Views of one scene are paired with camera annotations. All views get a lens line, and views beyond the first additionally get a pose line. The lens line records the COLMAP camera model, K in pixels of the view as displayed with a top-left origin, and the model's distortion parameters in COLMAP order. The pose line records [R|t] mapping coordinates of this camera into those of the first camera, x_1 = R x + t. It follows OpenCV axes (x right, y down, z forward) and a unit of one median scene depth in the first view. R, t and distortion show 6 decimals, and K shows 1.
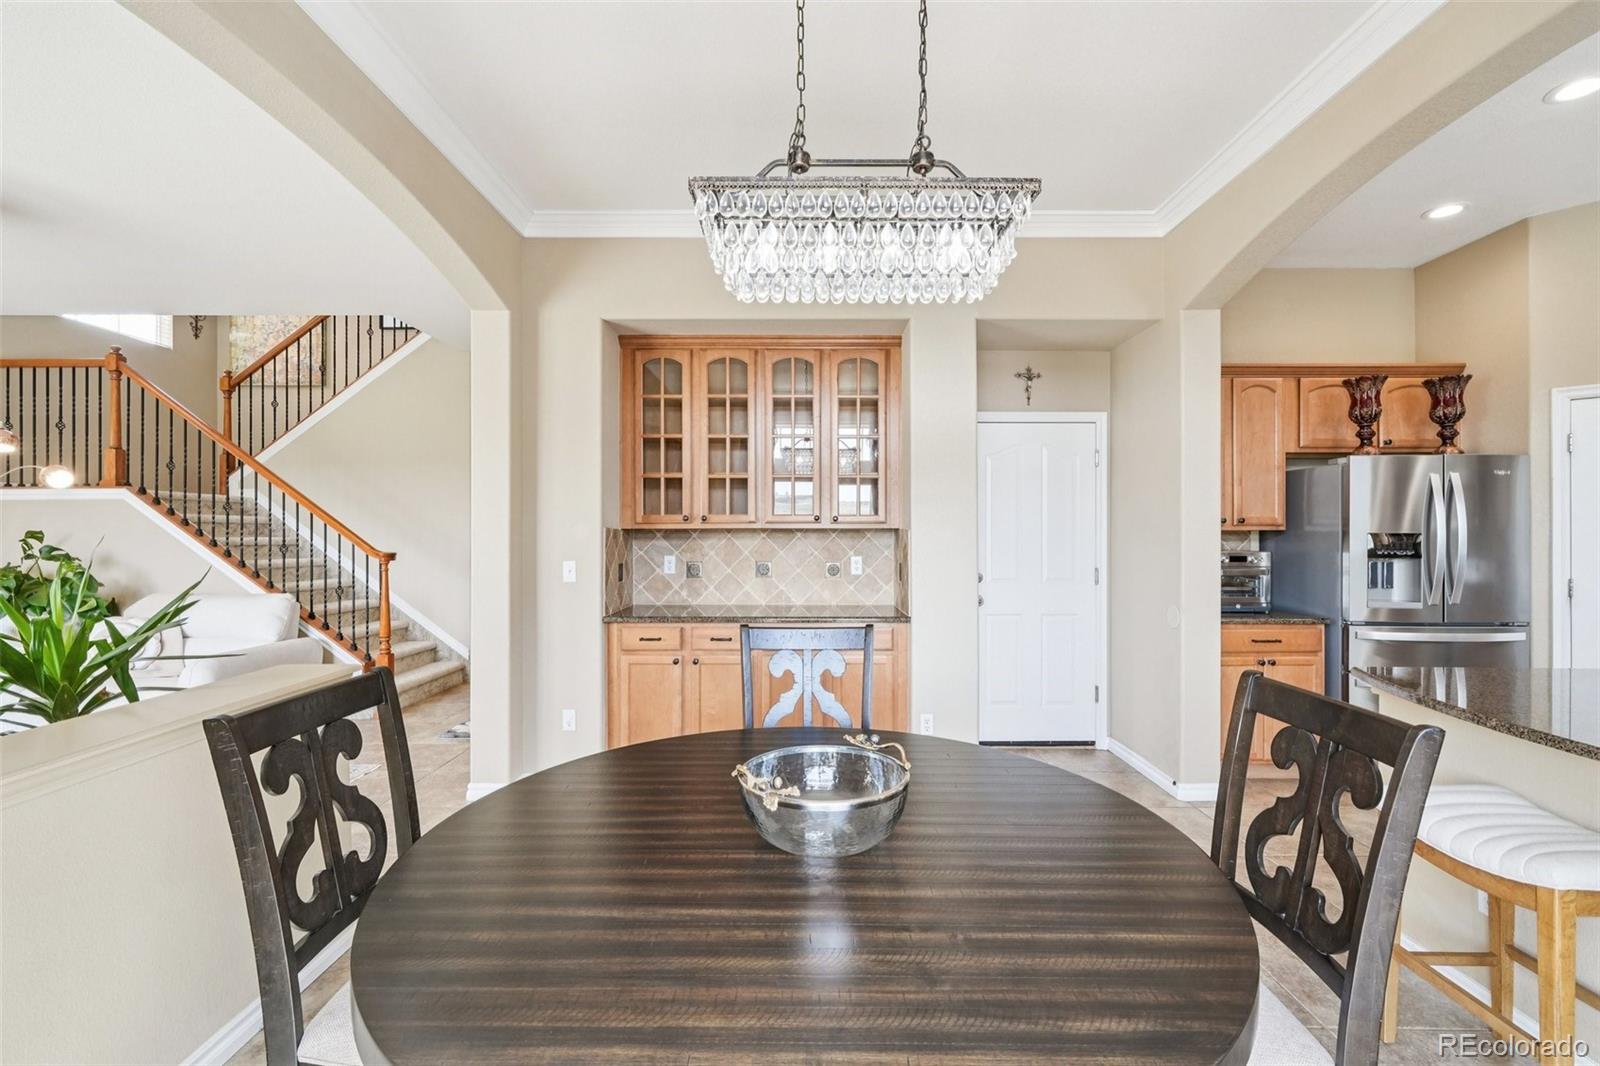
lens RADIAL K [[689.2, 0, 813.6], [0, 689.2, 532.1], [0, 0, 1]] dist [-0.001406, 0.001867]
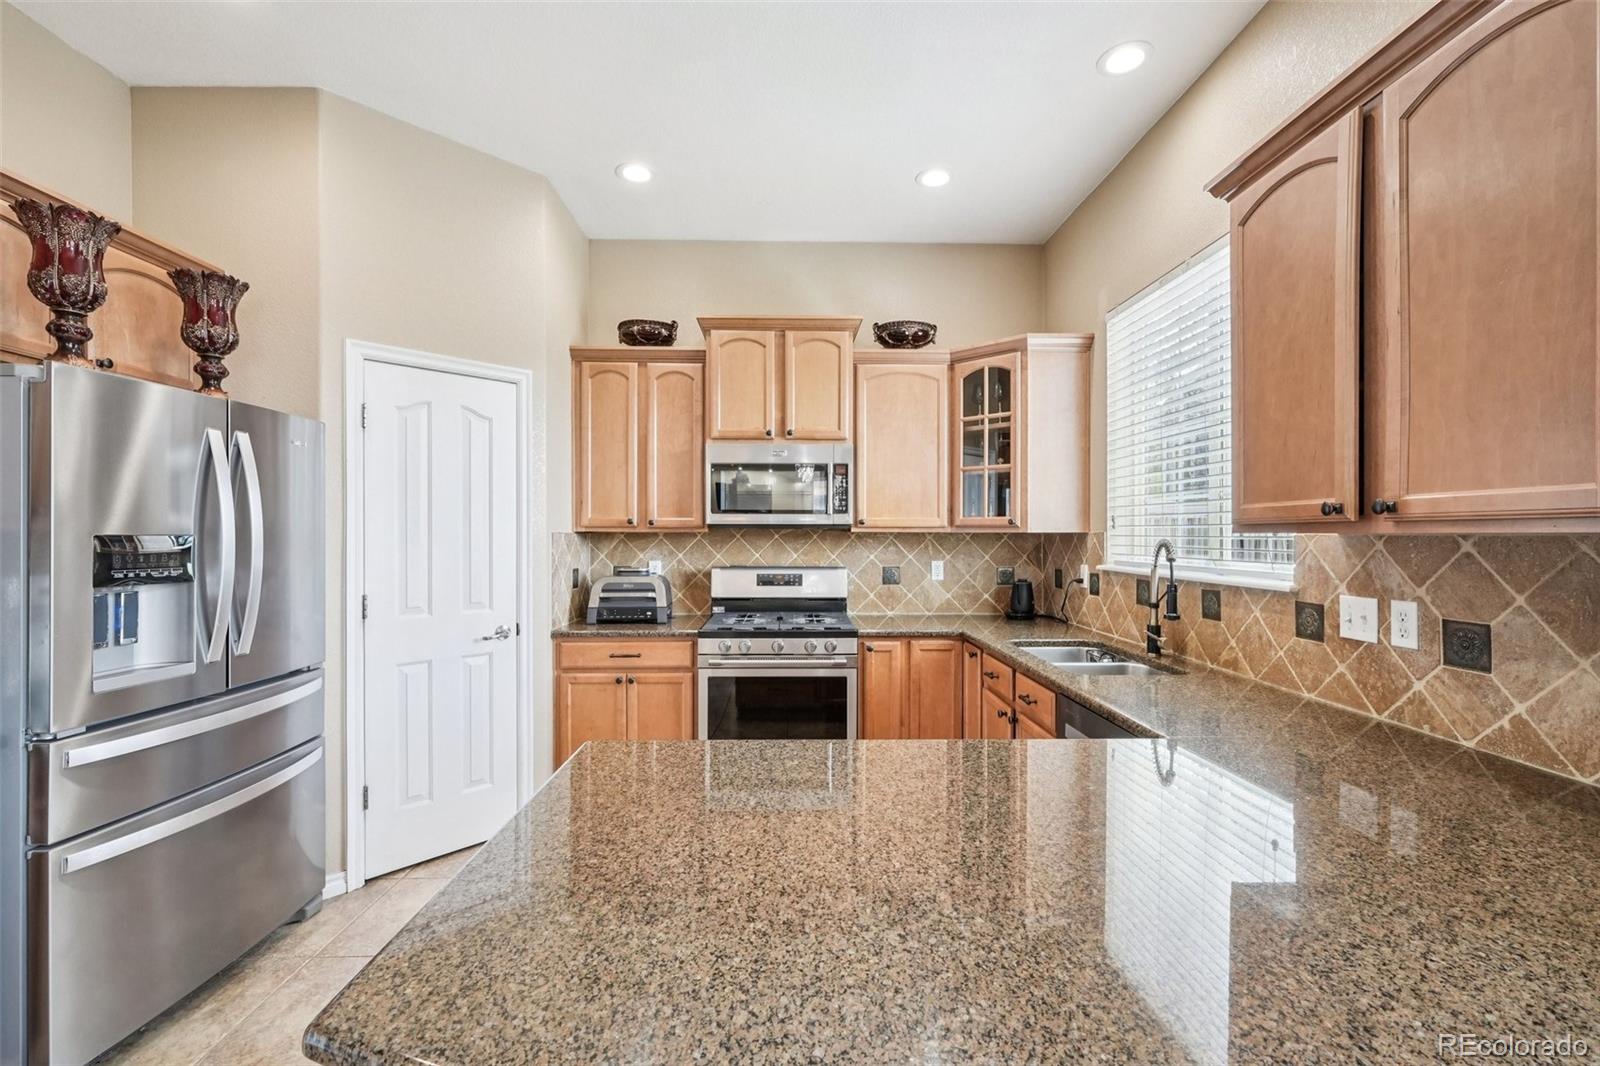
lens RADIAL K [[689.2, 0, 788.7], [0, 689.2, 539.3], [0, 0, 1]] dist [-0.001406, 0.001867]
pose [[-0.002079, -0.007954, 0.999966, 0.278252], [-0.005978, 0.999951, 0.007941, -0.001859], [-0.999980, -0.005961, -0.002126, 0.440236]]
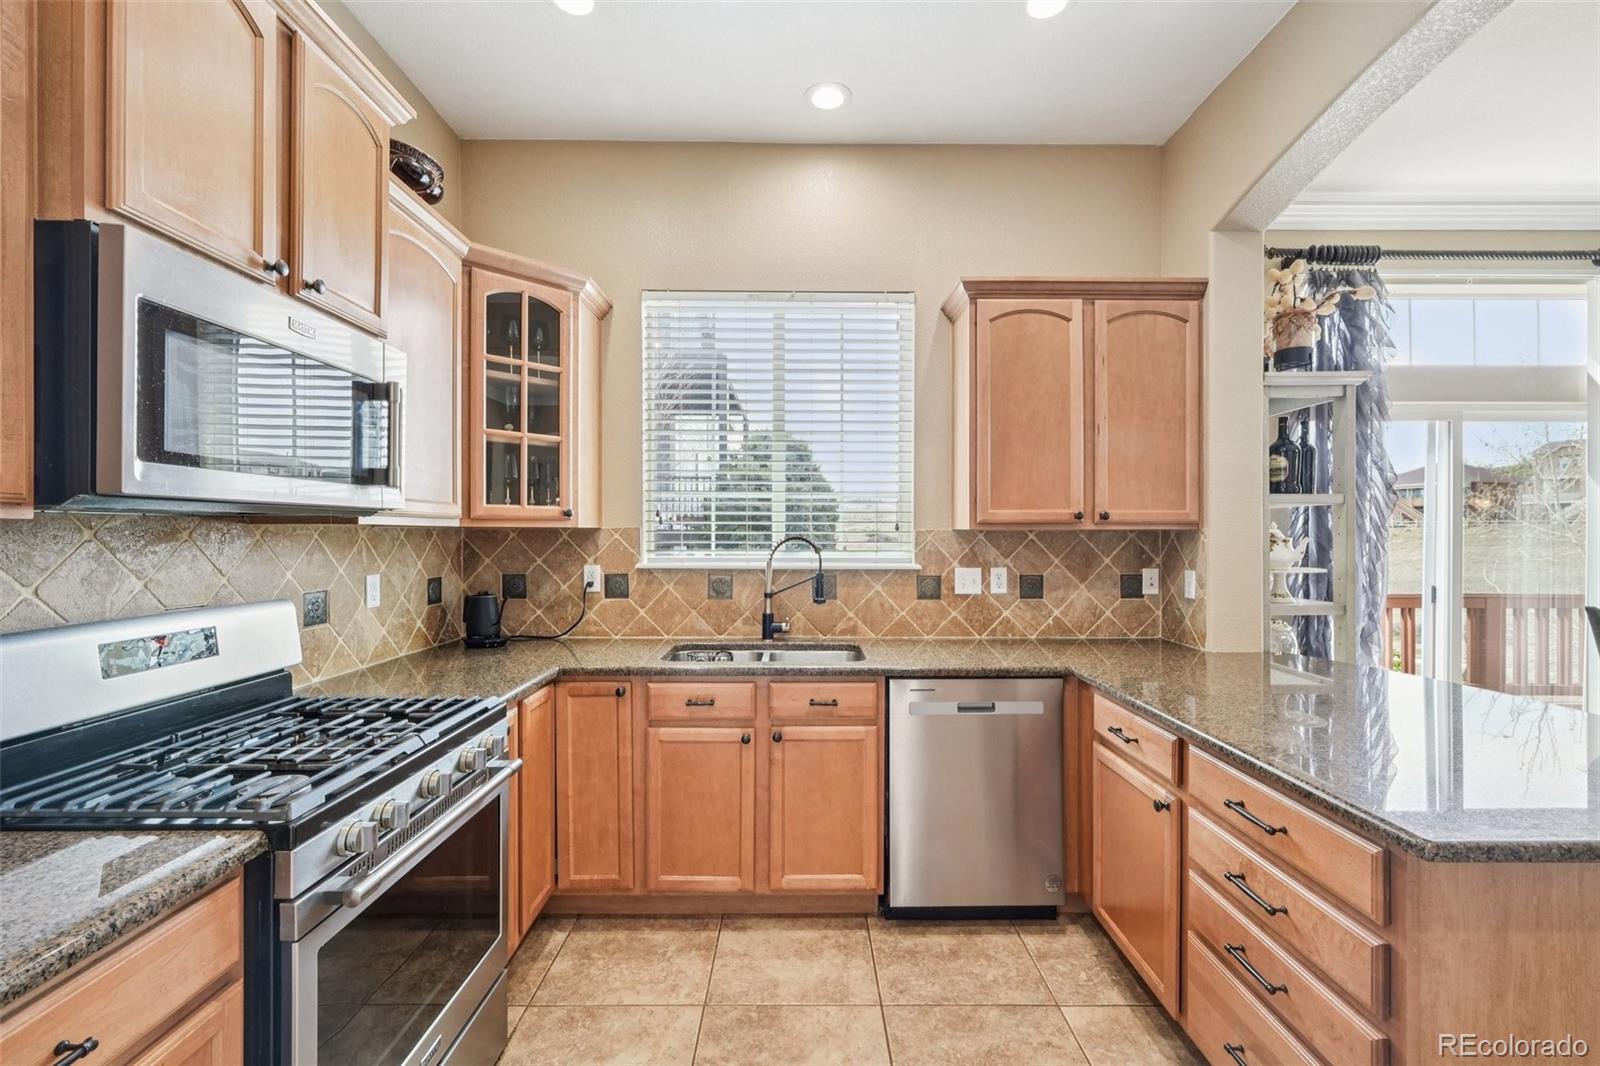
lens RADIAL K [[689.2, 0, 805.7], [0, 689.2, 534.9], [0, 0, 1]] dist [-0.001406, 0.001867]
pose [[-0.999998, -0.001164, 0.001397, 0.863788], [-0.001160, 0.999996, 0.002673, -0.000355], [-0.001400, 0.002671, -0.999995, 0.786625]]
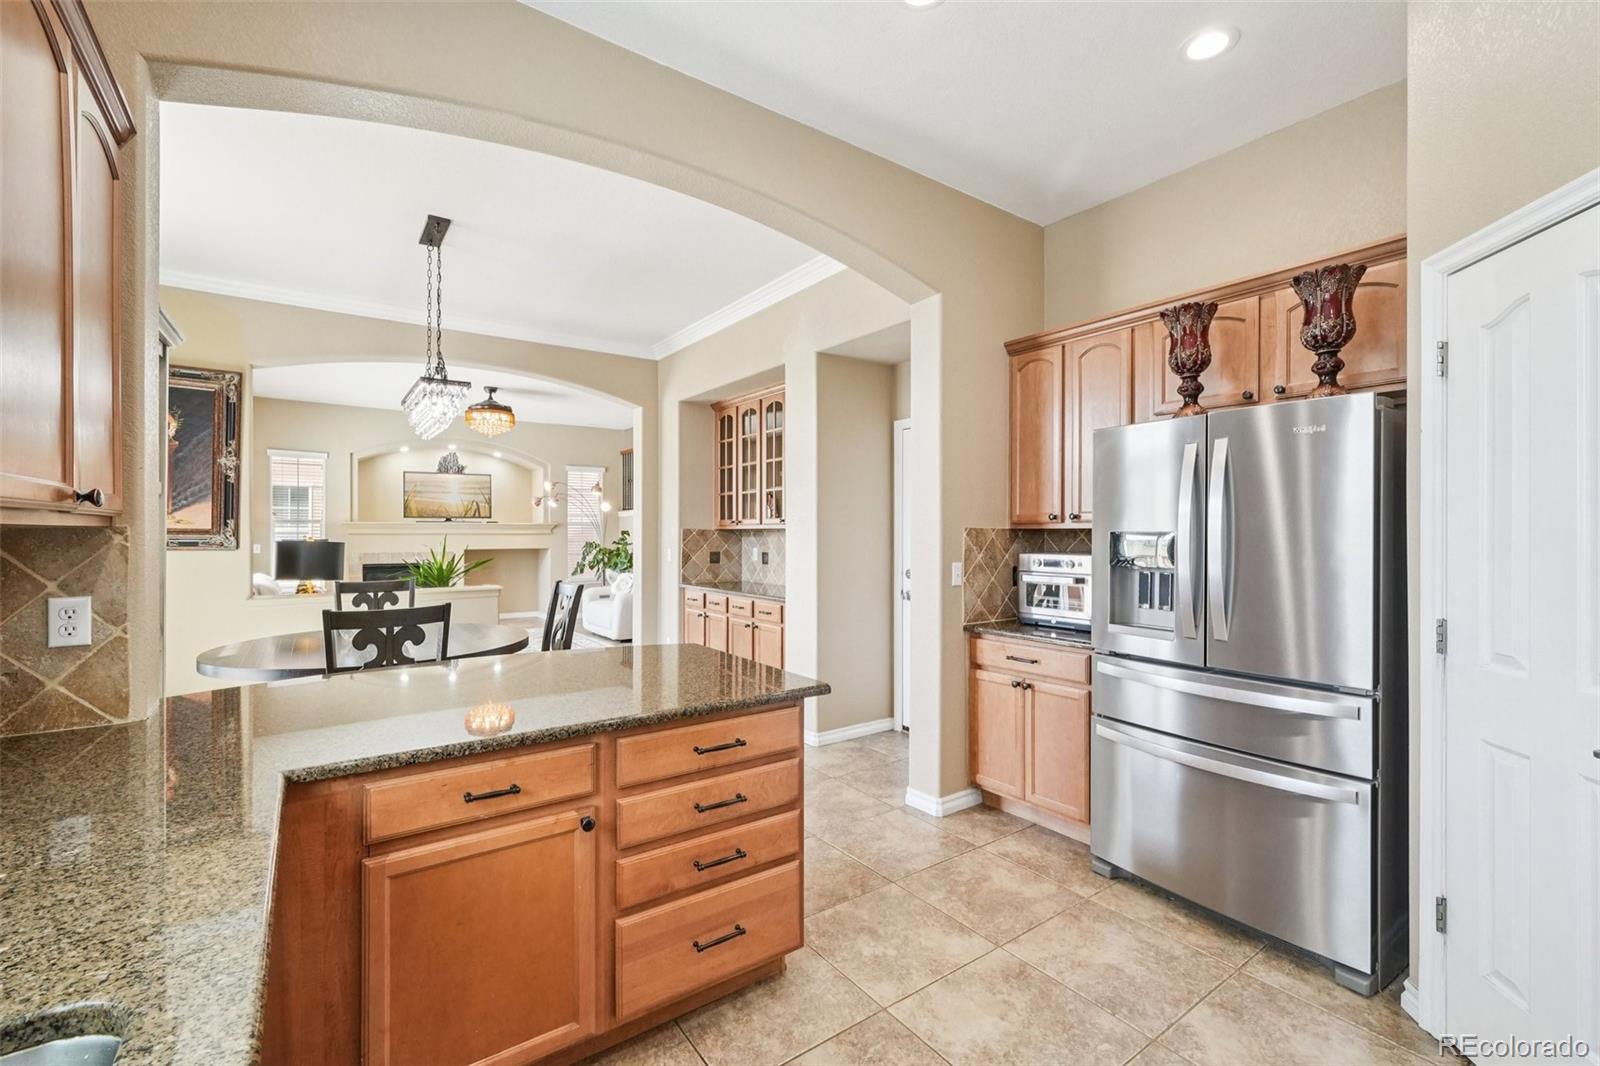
lens RADIAL K [[689.2, 0, 801.7], [0, 689.2, 533.2], [0, 0, 1]] dist [-0.001406, 0.001867]
pose [[0.579332, 0.001669, -0.815090, 1.018697], [0.000818, 0.999996, 0.002629, -0.000017], [0.815092, -0.002189, 0.579328, 0.246439]]
